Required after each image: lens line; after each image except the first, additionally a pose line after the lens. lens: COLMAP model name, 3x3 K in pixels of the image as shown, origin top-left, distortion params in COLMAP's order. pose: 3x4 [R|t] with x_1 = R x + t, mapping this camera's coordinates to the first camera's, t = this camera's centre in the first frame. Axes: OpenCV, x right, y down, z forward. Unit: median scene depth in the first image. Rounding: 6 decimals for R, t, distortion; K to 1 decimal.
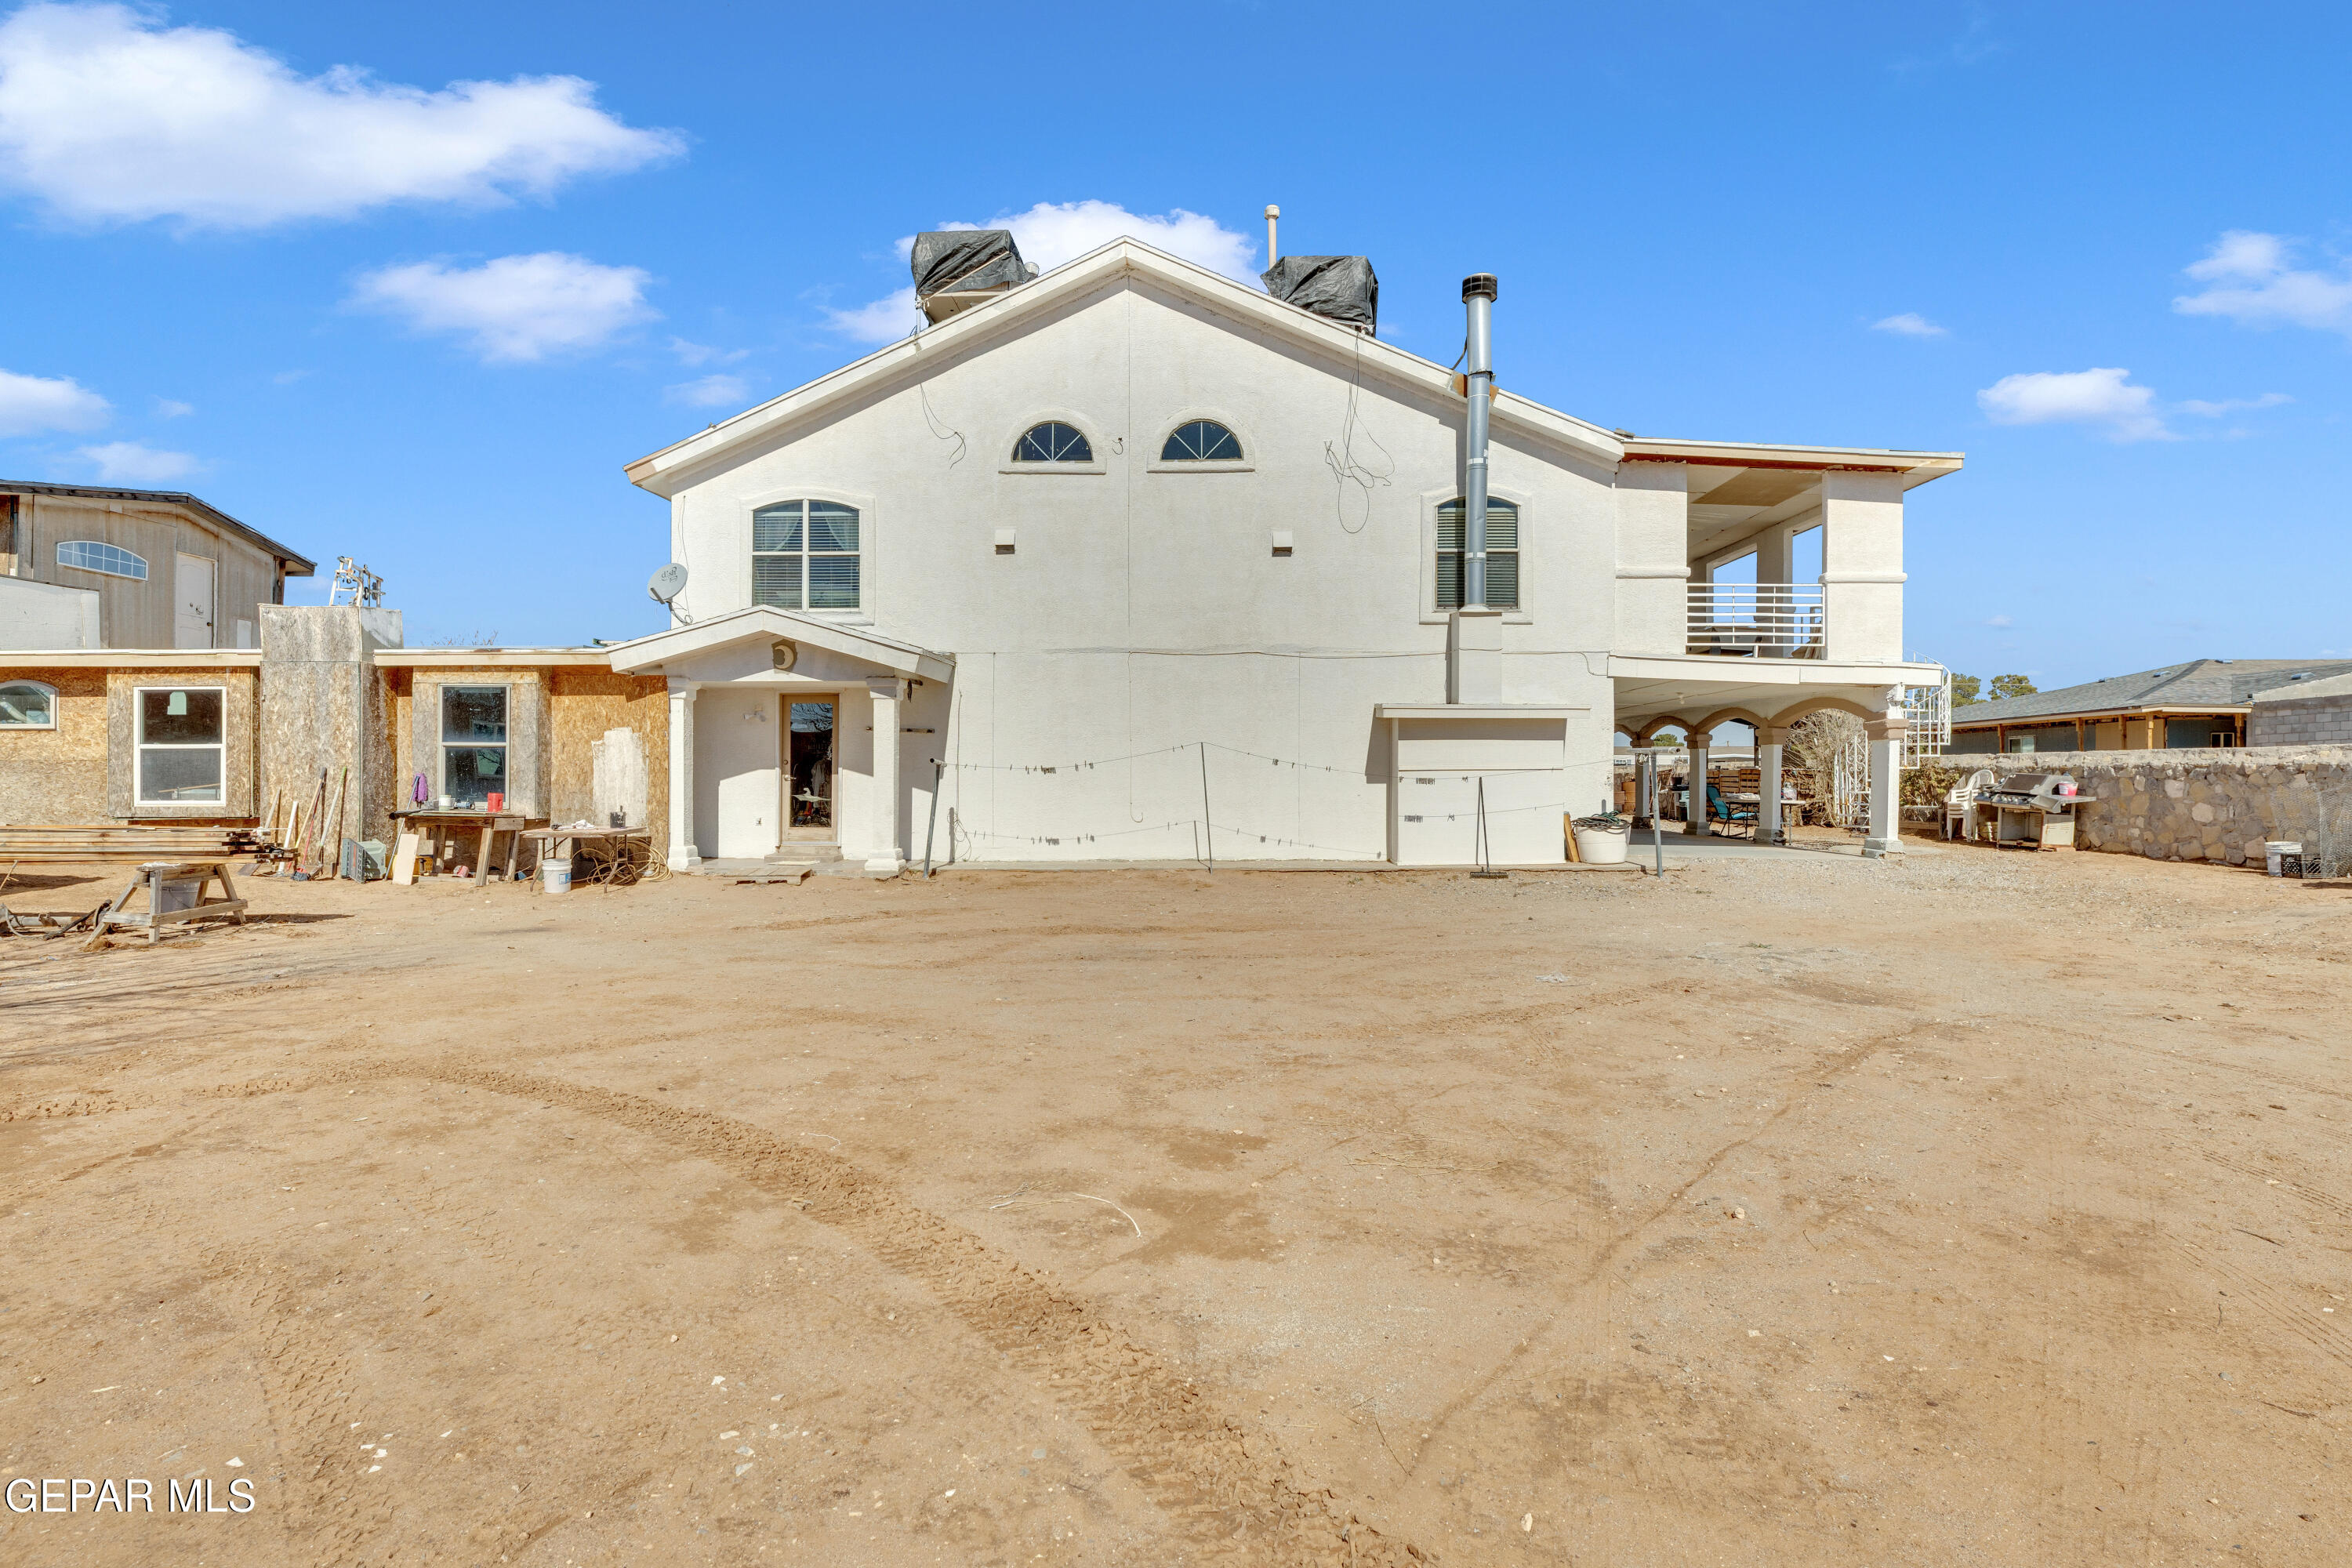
lens RADIAL K [[938.5, 0, 1157.7], [0, 938.5, 783.0], [0, 0, 1]] dist [-0.000130, 0.000377]
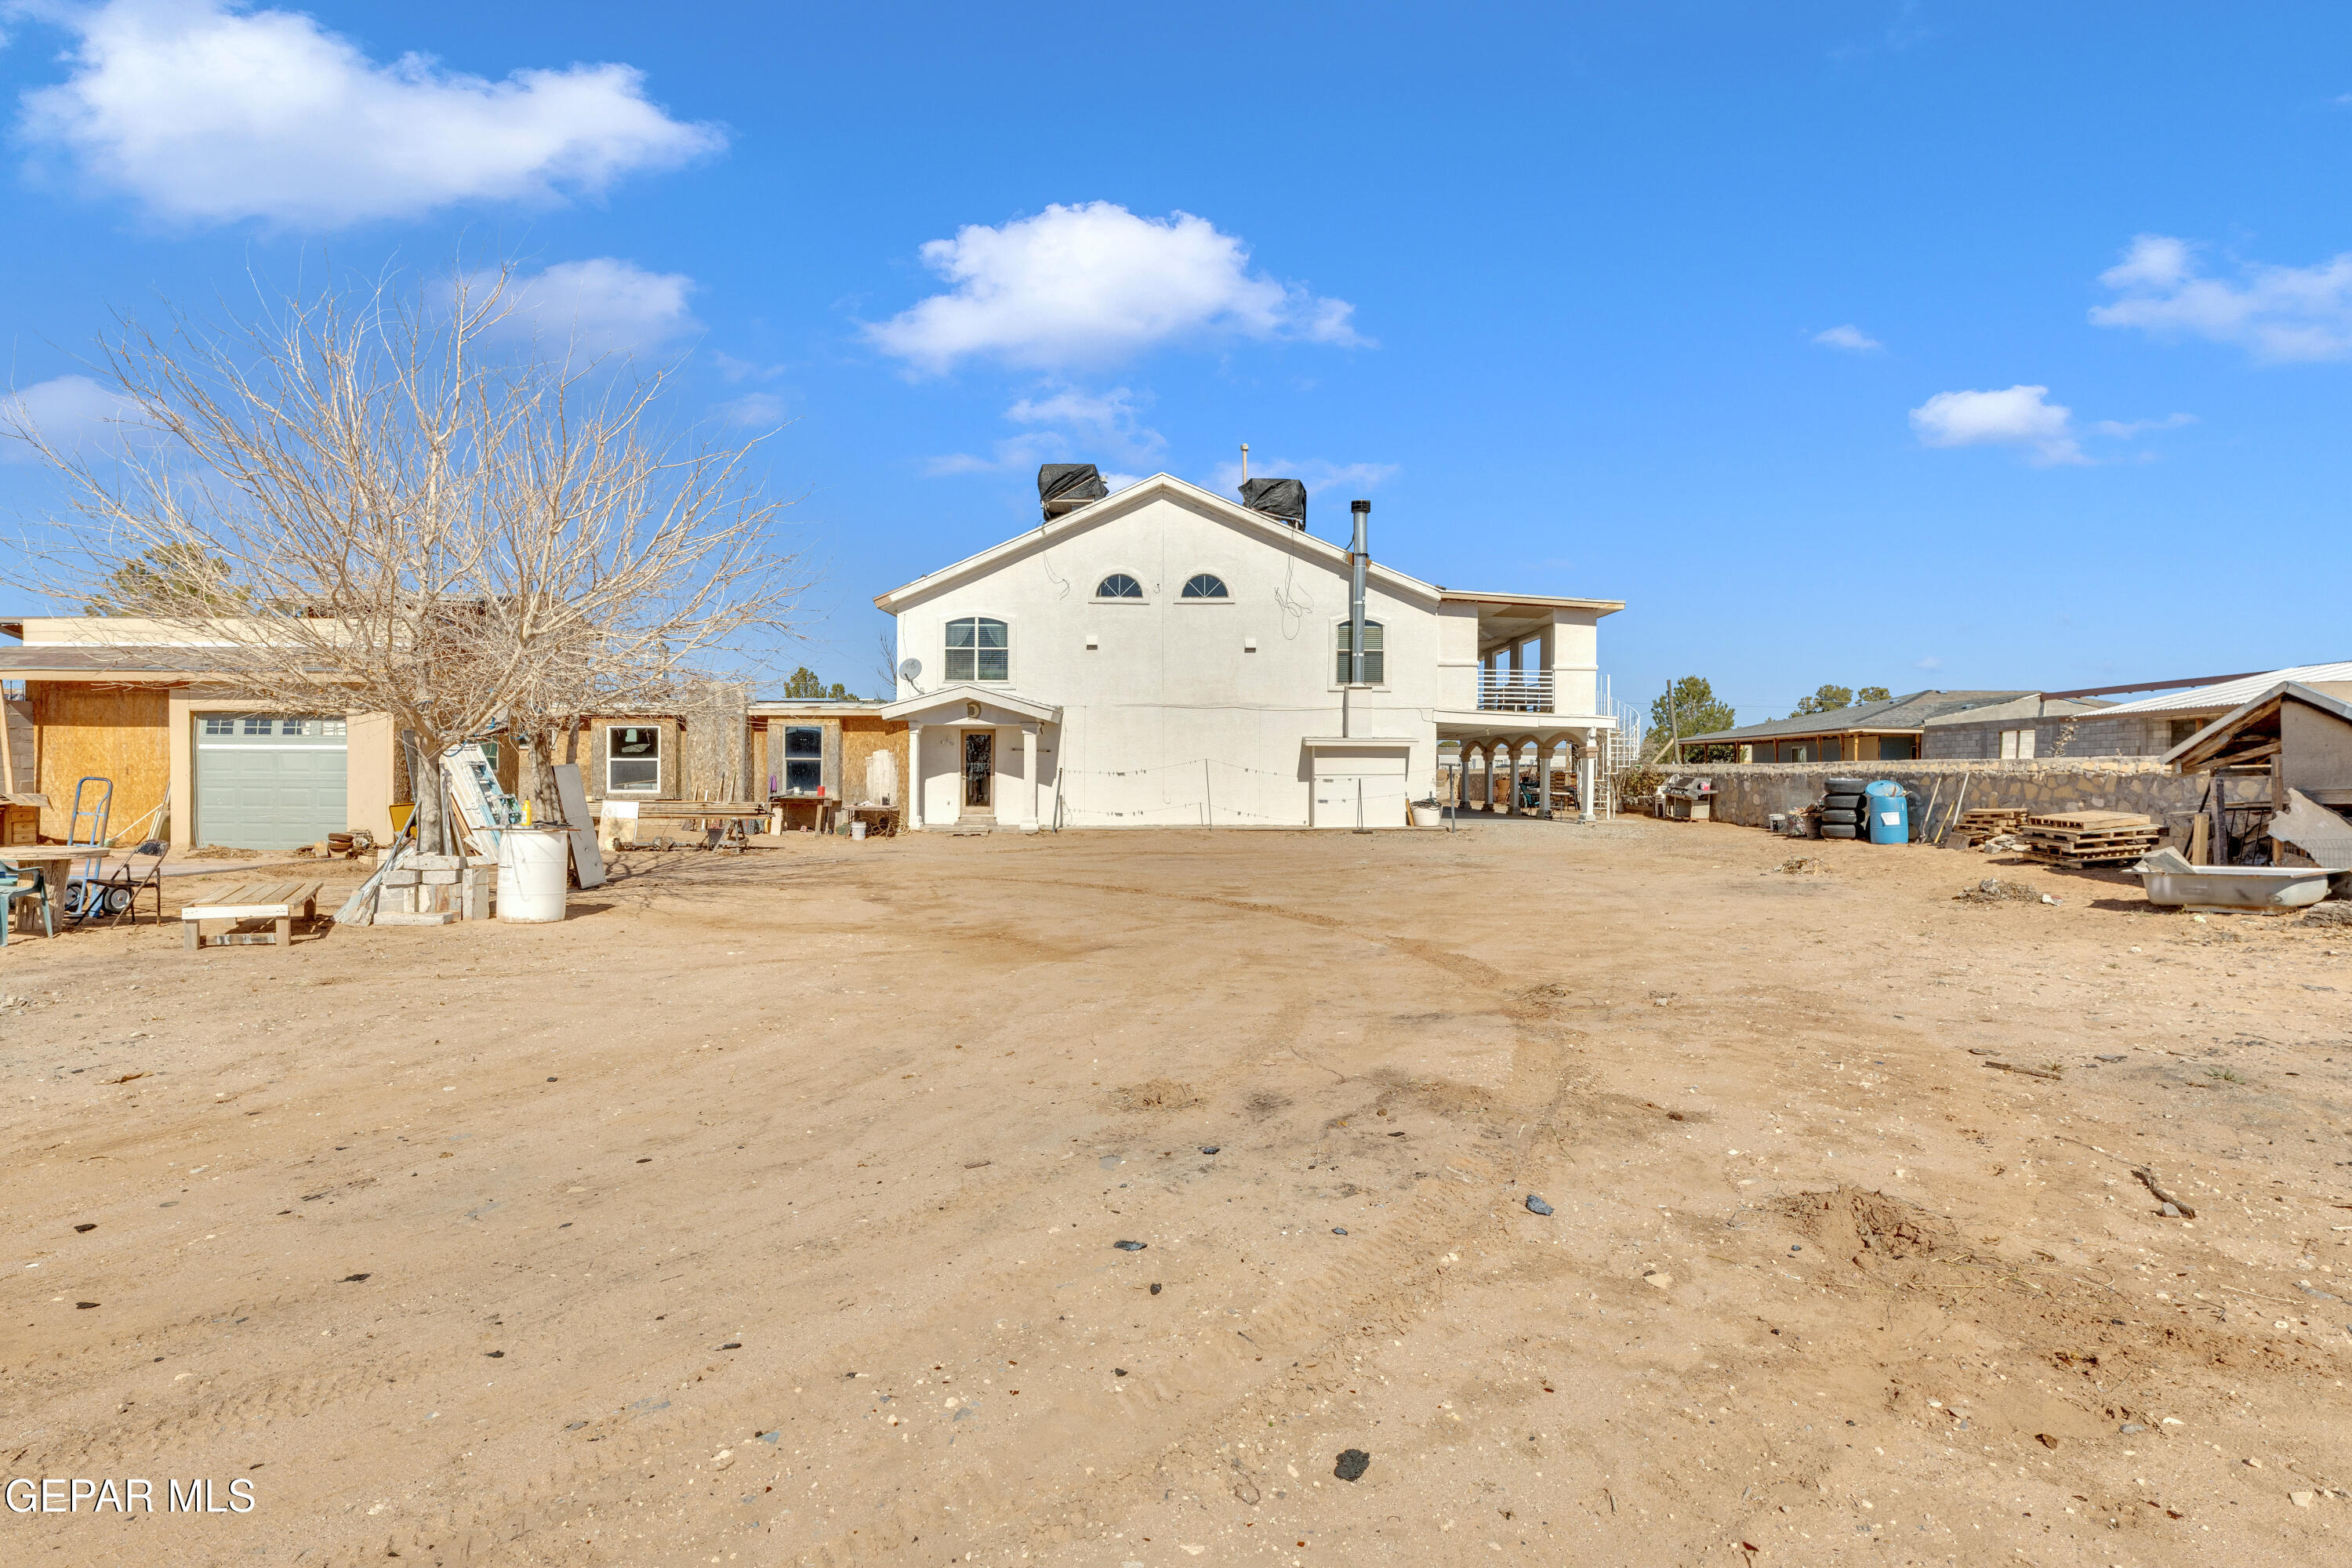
lens RADIAL K [[940.8, 0, 1176.0], [0, 940.8, 784.0], [0, 0, 1]] dist [-0.001996, -0.000124]
pose [[0.999966, 0.002555, 0.007881, -0.020202], [-0.002632, 0.999949, 0.009740, -0.011960], [-0.007856, -0.009761, 0.999922, -0.776835]]
